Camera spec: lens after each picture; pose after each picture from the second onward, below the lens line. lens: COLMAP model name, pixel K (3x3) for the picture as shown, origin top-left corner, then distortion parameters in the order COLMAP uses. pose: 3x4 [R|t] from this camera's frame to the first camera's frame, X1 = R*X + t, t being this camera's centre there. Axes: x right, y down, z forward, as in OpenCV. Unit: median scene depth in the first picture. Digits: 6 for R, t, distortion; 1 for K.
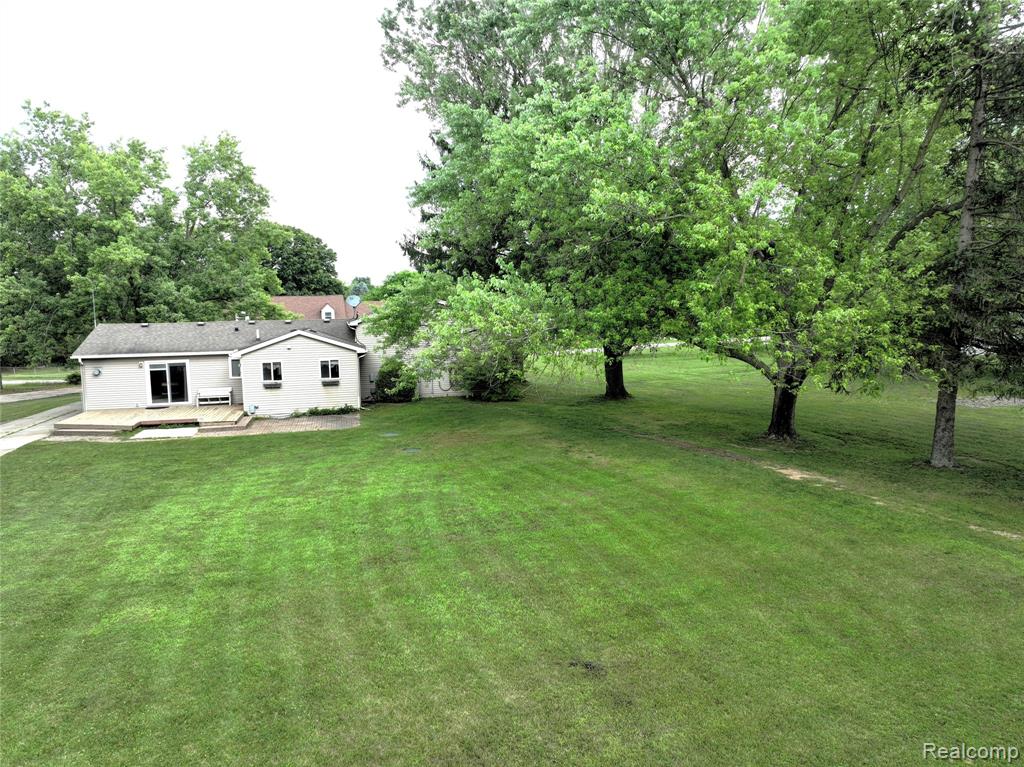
lens RADIAL K [[722.8, 0, 498.9], [0, 722.8, 368.8], [0, 0, 1]] dist [0.023093, 0.010264]
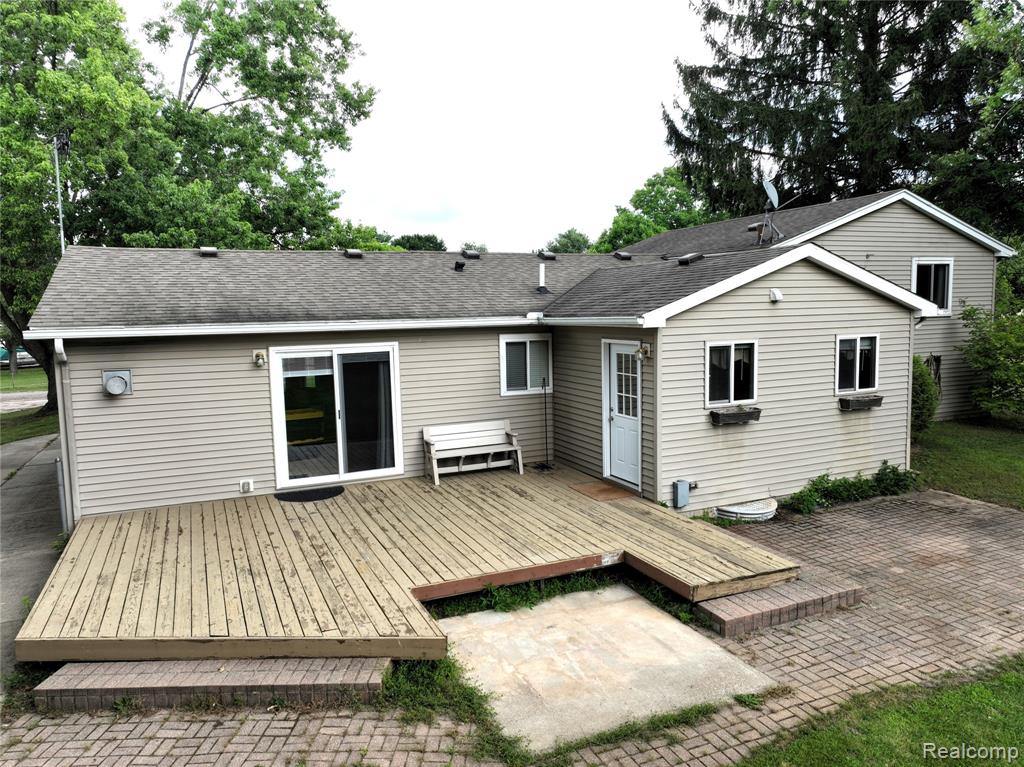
lens RADIAL K [[722.8, 0, 514.7], [0, 722.8, 381.7], [0, 0, 1]] dist [0.023093, 0.010264]
pose [[0.983371, -0.018365, 0.180676, -0.437855], [0.014938, 0.999682, 0.020311, -0.000742], [-0.180992, -0.017274, 0.983333, 0.666963]]
